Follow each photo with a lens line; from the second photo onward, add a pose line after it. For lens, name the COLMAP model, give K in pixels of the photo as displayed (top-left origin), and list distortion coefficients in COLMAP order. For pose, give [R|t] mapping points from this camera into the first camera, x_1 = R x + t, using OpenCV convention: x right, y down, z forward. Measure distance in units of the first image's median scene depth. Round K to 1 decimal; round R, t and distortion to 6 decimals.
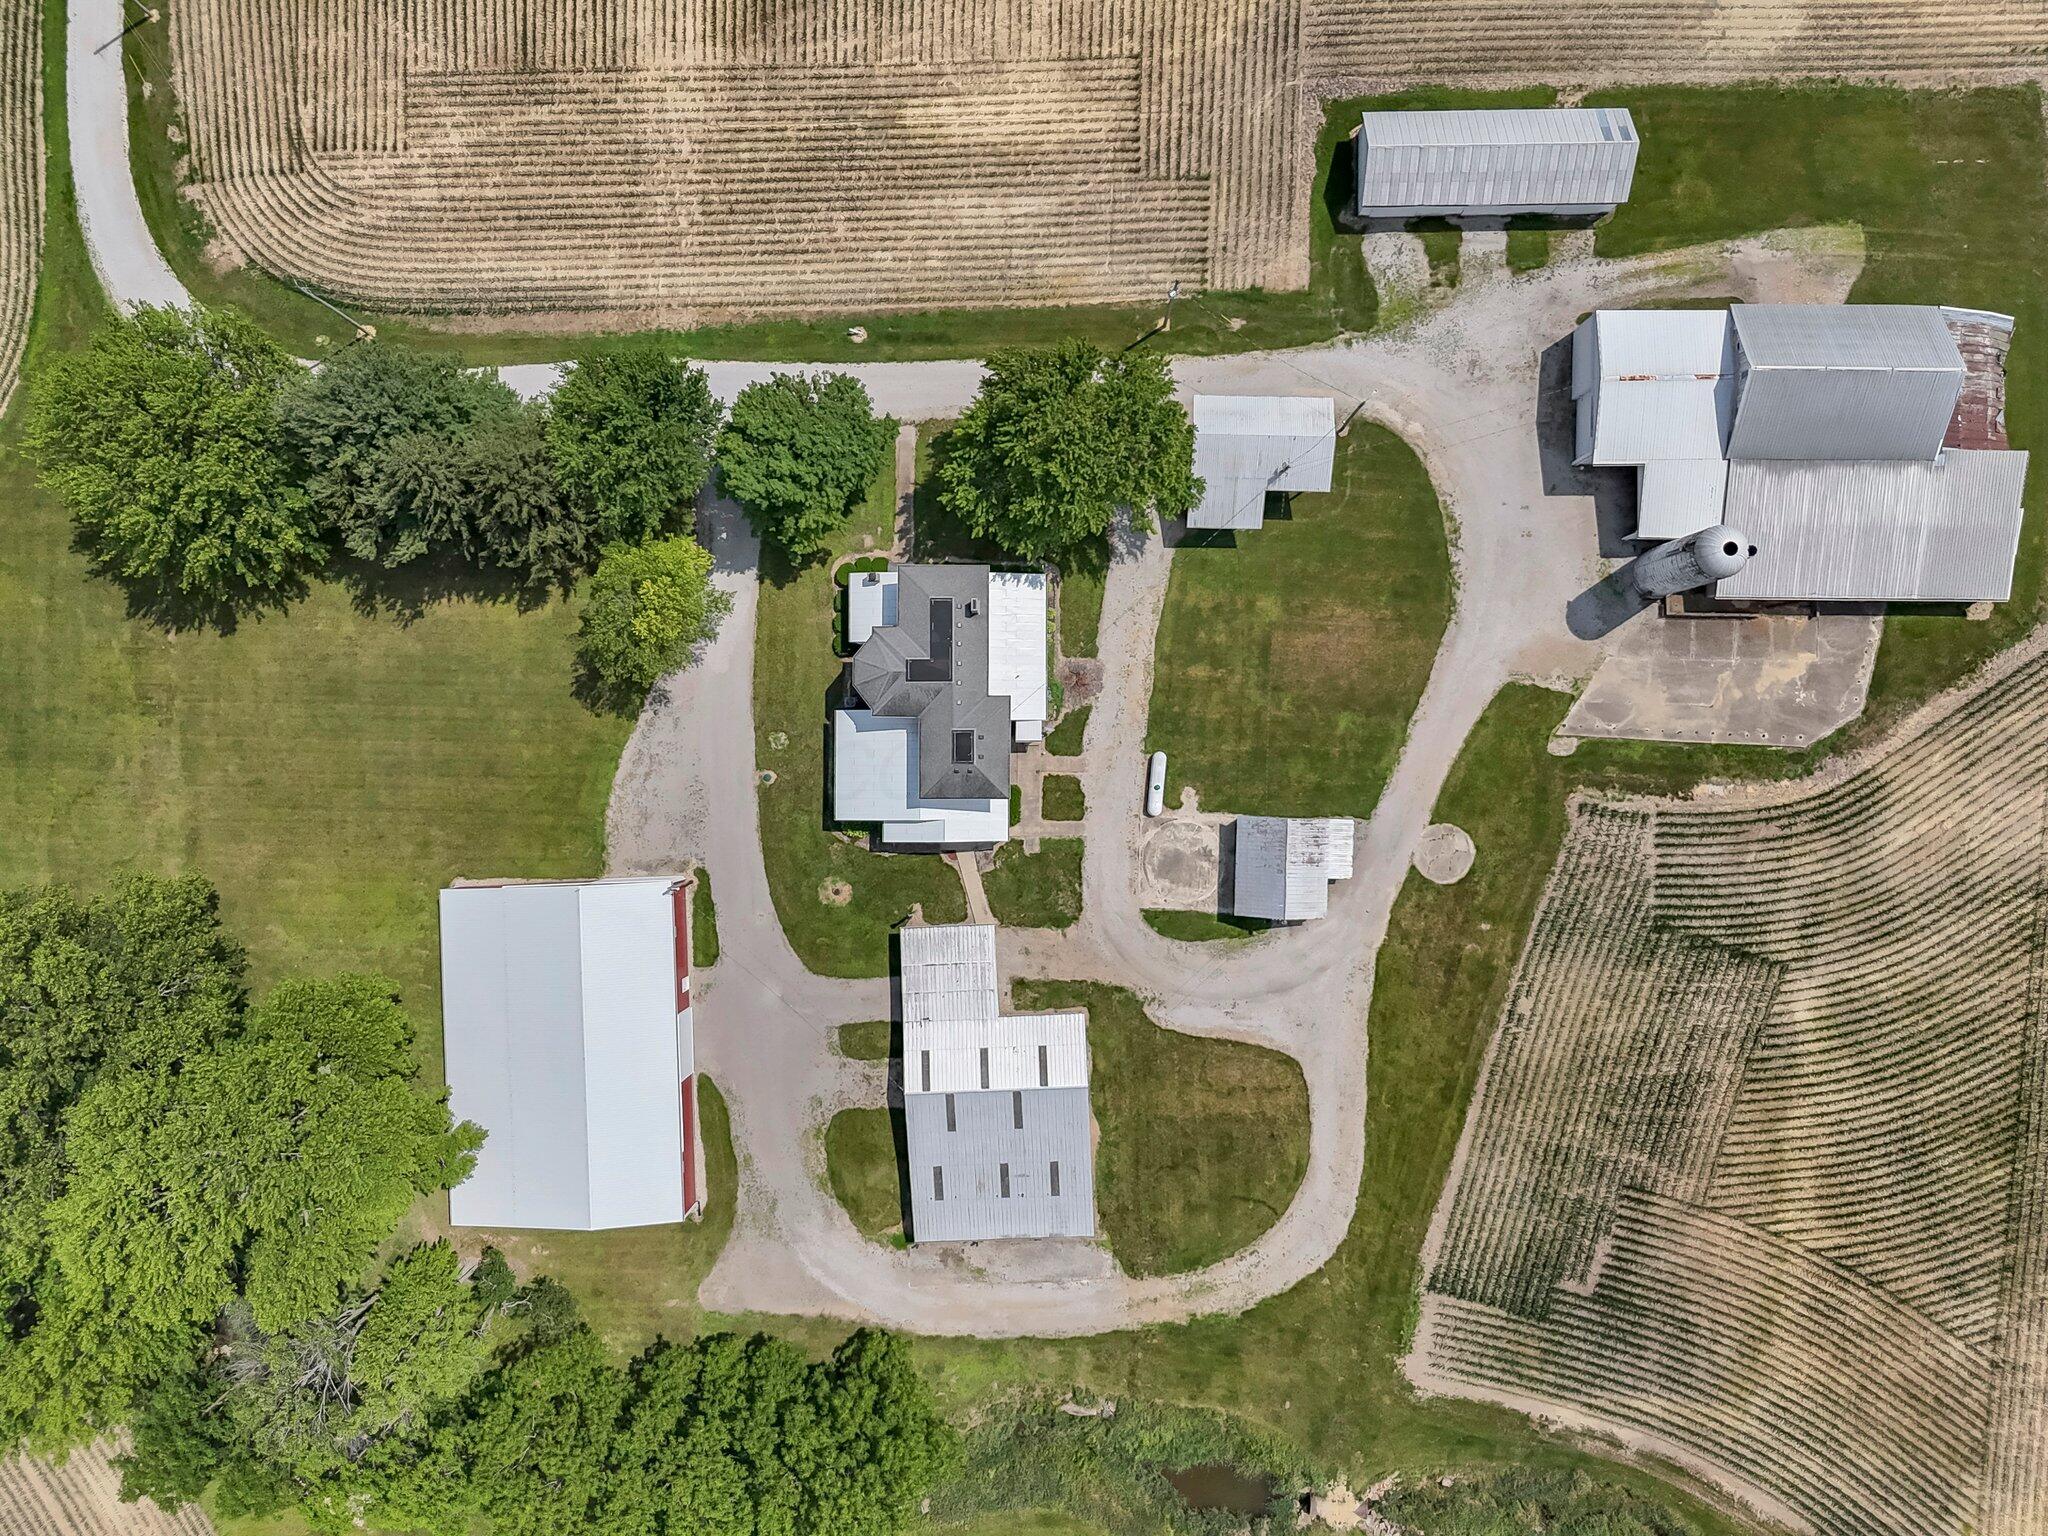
lens RADIAL K [[1510.0, 0, 1028.0], [0, 1510.0, 770.4], [0, 0, 1]] dist [0.059736, -0.054042]
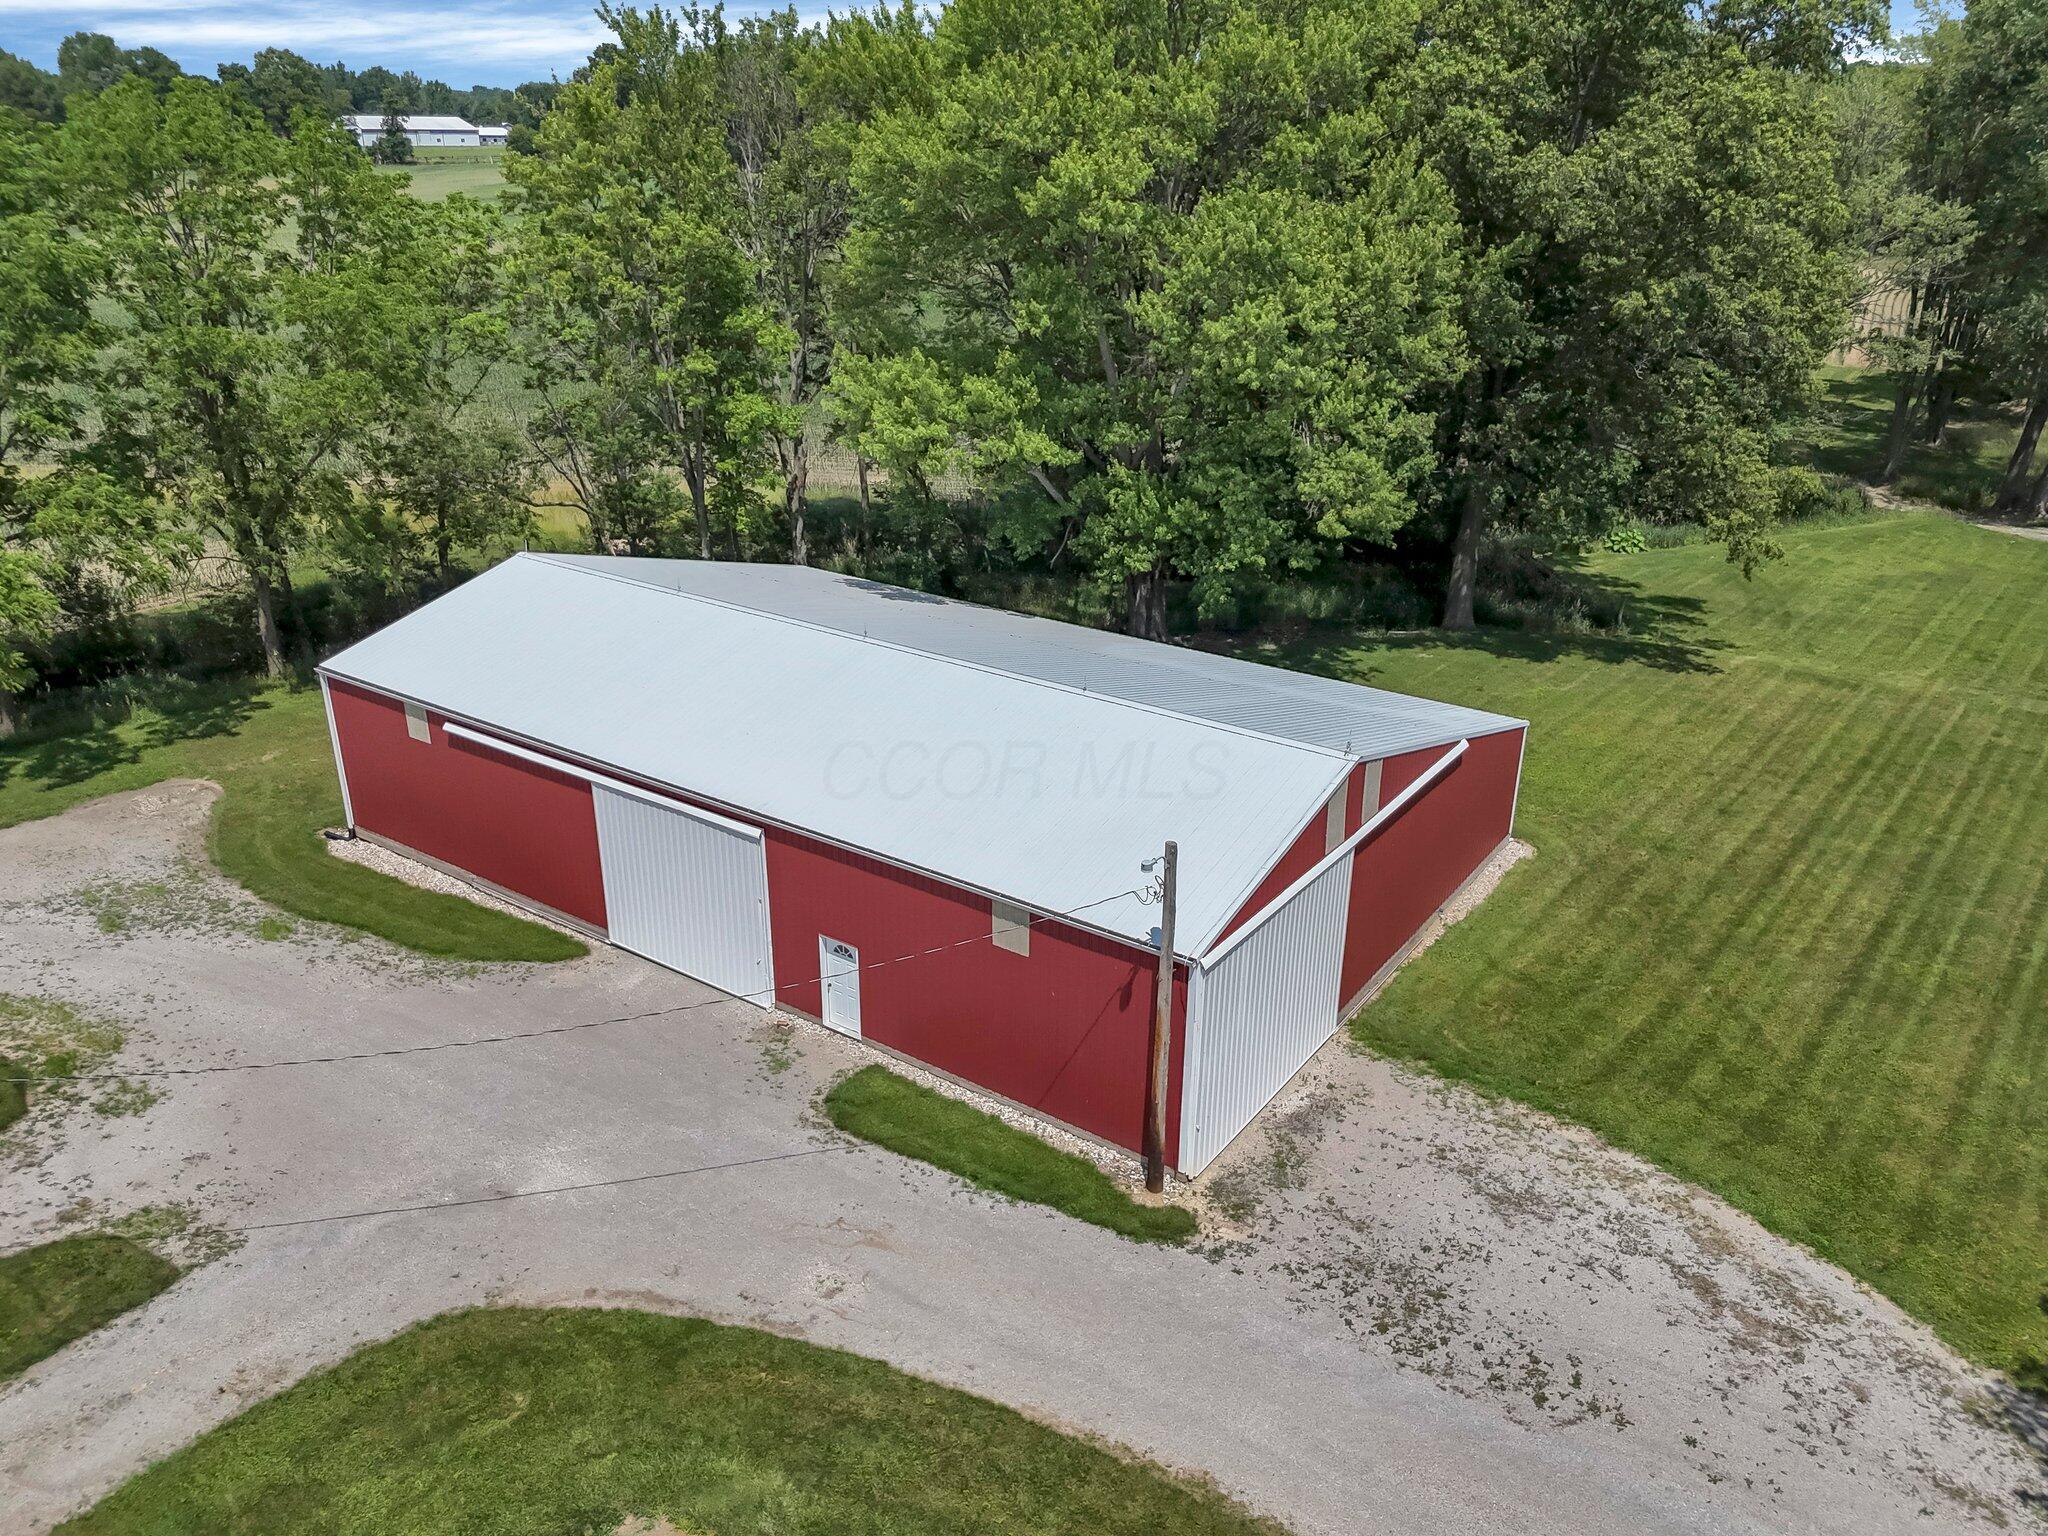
lens RADIAL K [[1510.0, 0, 1028.0], [0, 1510.0, 770.4], [0, 0, 1]] dist [0.059736, -0.054042]
pose [[-0.601447, 0.327770, -0.728580, -0.065729], [-0.798811, -0.232147, 0.554985, -0.022787], [0.012770, 0.915792, 0.401450, 0.862057]]
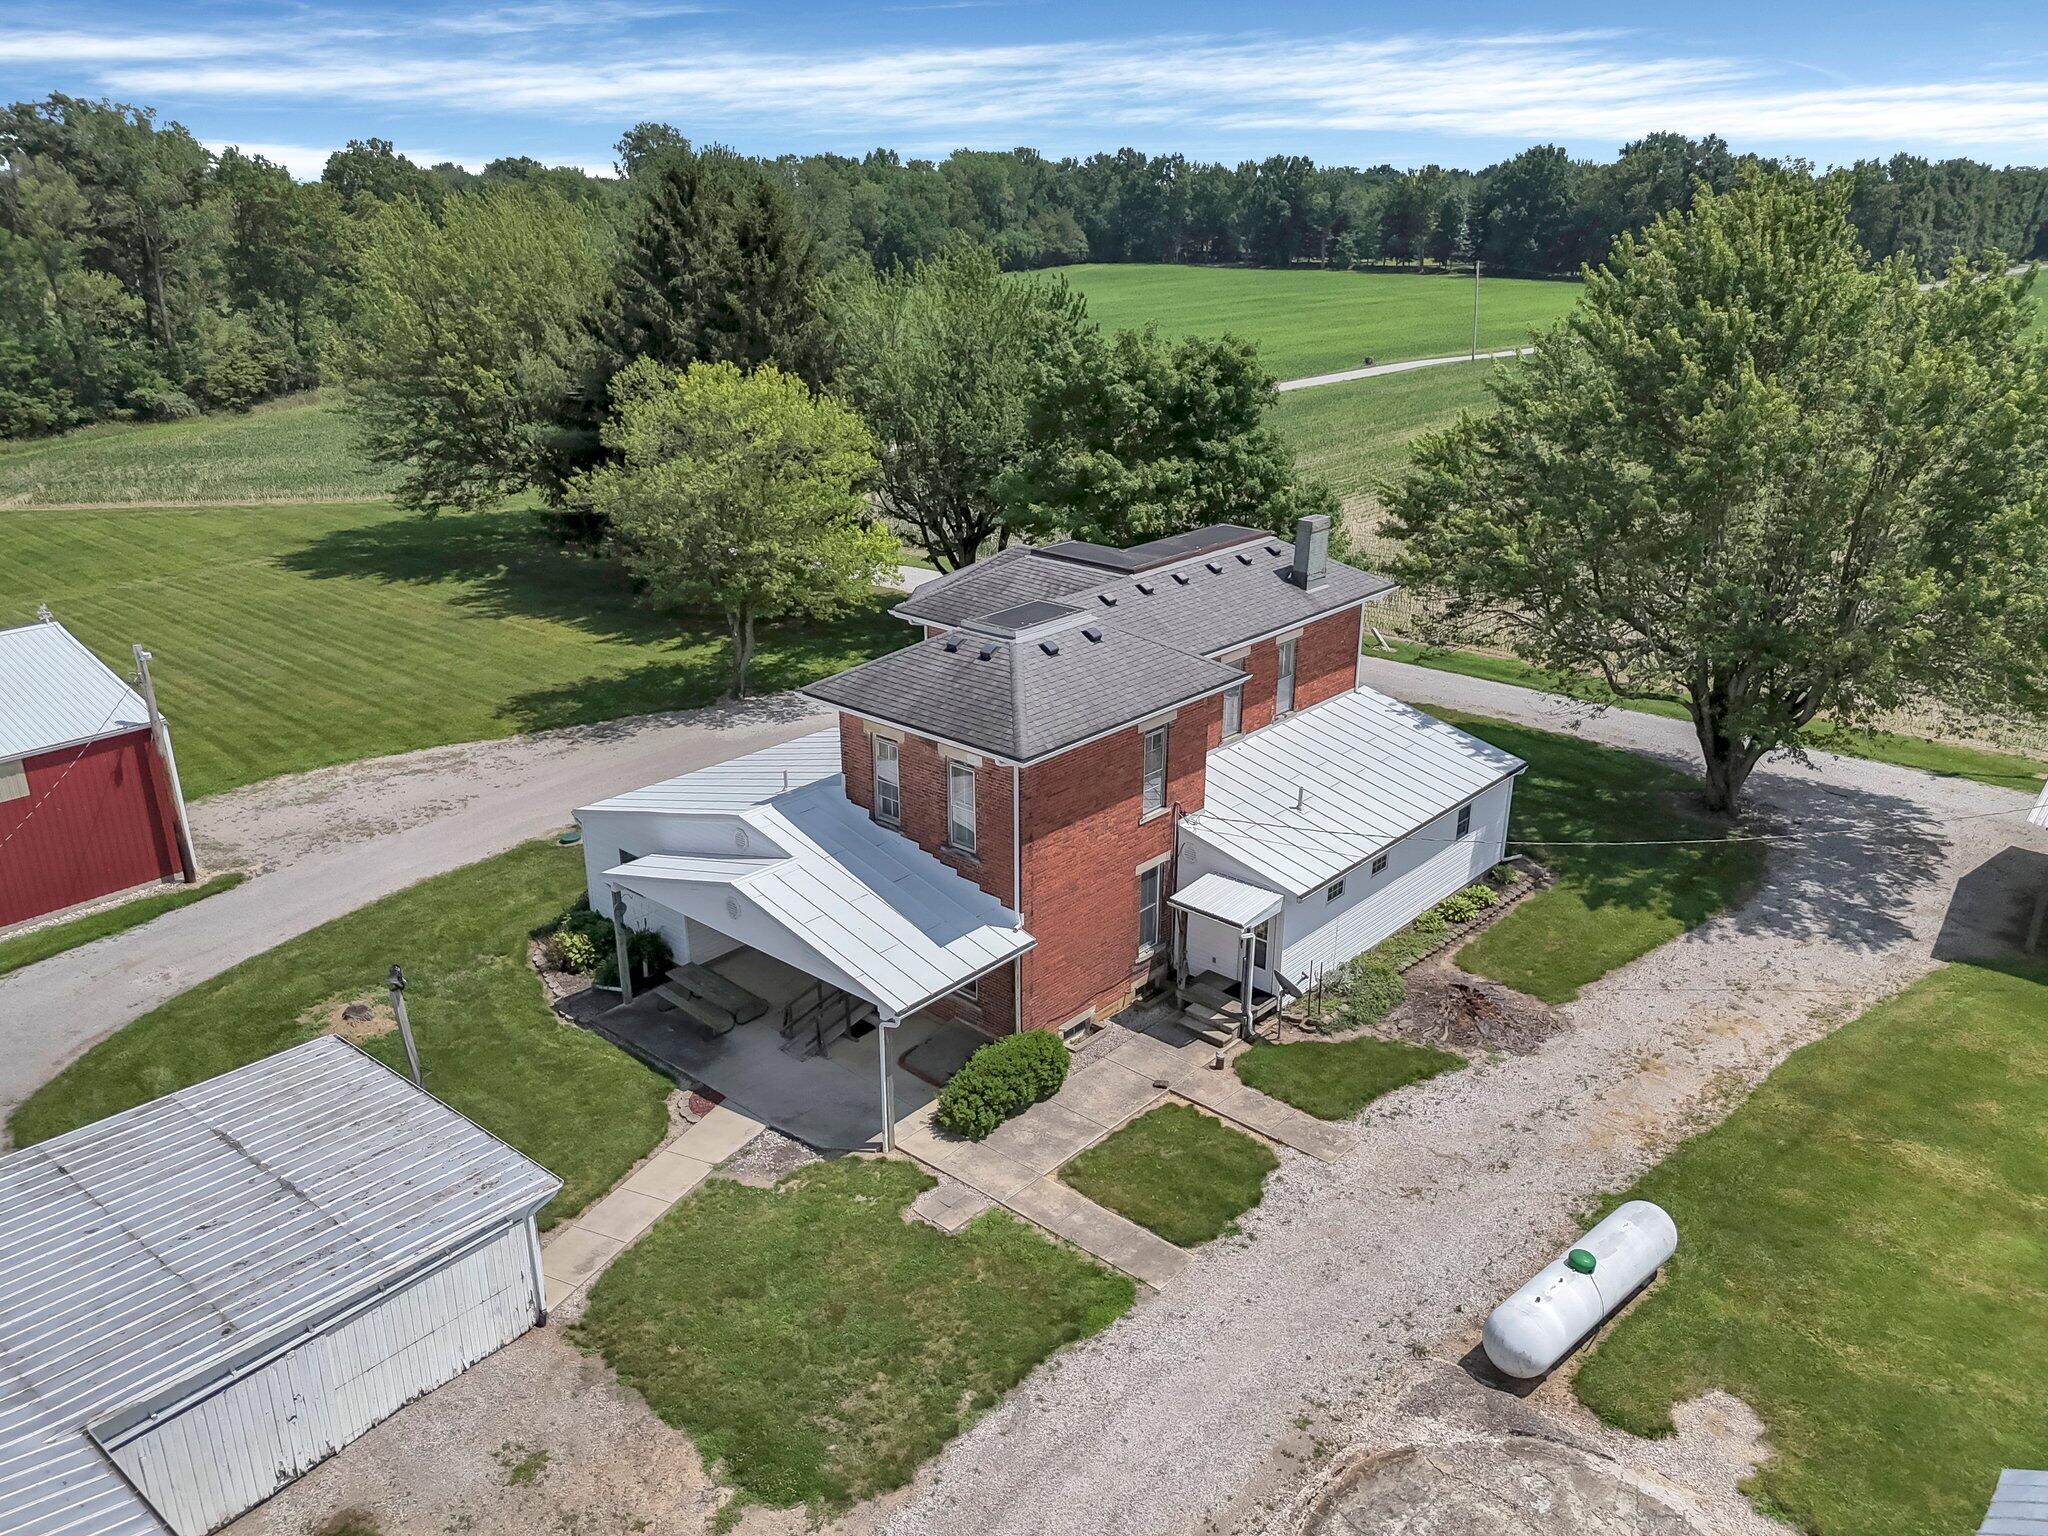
lens RADIAL K [[1510.0, 0, 1028.0], [0, 1510.0, 770.4], [0, 0, 1]] dist [0.059736, -0.054042]
pose [[0.745842, 0.258459, -0.613936, 0.138553], [-0.666040, 0.274848, -0.693433, 0.186557], [-0.010485, 0.926098, 0.377137, 0.850053]]
